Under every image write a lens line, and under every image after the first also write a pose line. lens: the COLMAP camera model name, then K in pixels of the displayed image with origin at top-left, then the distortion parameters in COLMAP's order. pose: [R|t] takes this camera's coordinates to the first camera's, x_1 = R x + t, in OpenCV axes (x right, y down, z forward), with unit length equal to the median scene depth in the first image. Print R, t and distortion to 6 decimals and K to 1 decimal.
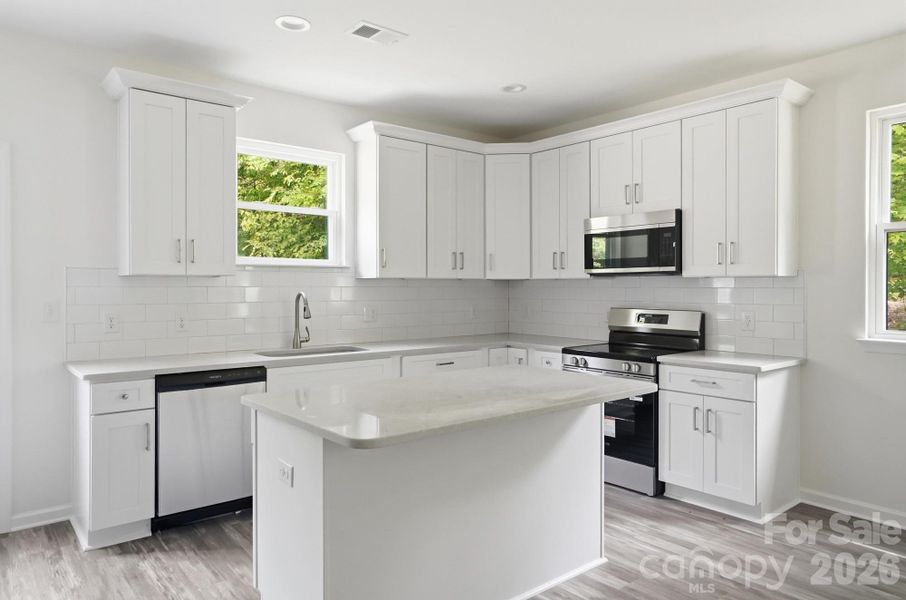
lens RADIAL K [[606.0, 0, 457.6], [0, 606.0, 287.7], [0, 0, 1]] dist [0.003379, 0.025247]
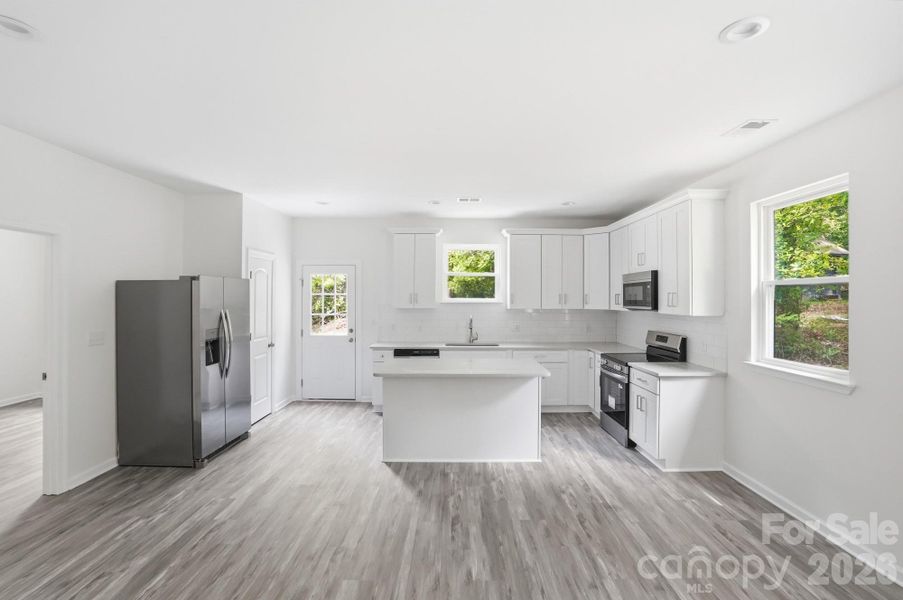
lens RADIAL K [[427.6, 0, 456.6], [0, 427.6, 300.1], [0, 0, 1]] dist [-0.069099, 0.034766]
pose [[0.772847, 0.006339, -0.634560, 0.689086], [-0.005912, 0.999979, 0.002789, -0.054825], [0.634564, 0.001596, 0.772868, -0.171000]]
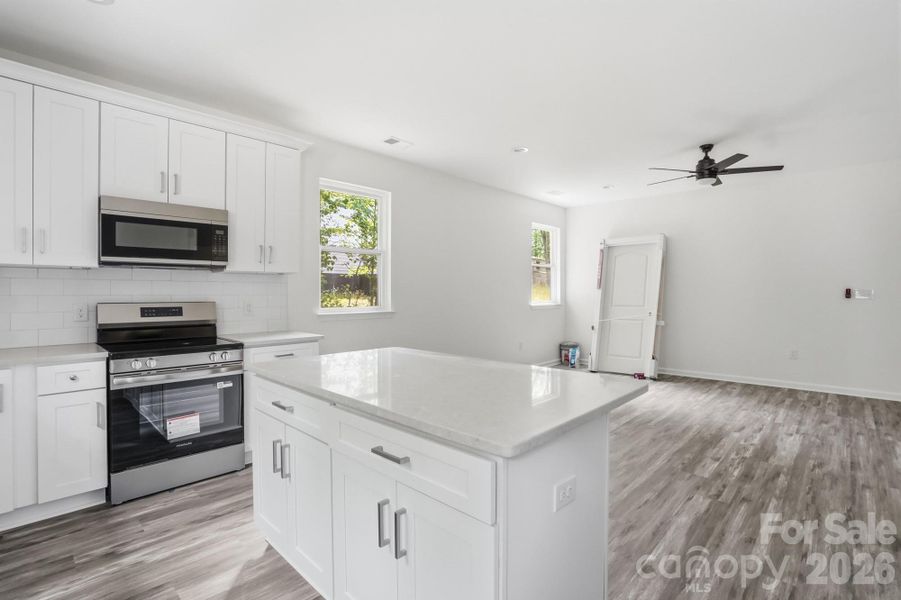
lens RADIAL K [[422.8, 0, 456.8], [0, 422.8, 301.9], [0, 0, 1]] dist [-0.051931, 0.021562]
pose [[-0.119073, -0.014052, 0.992786, -0.476639], [0.007366, 0.999860, 0.015036, 0.031598], [-0.992858, 0.009104, -0.118953, 0.708429]]
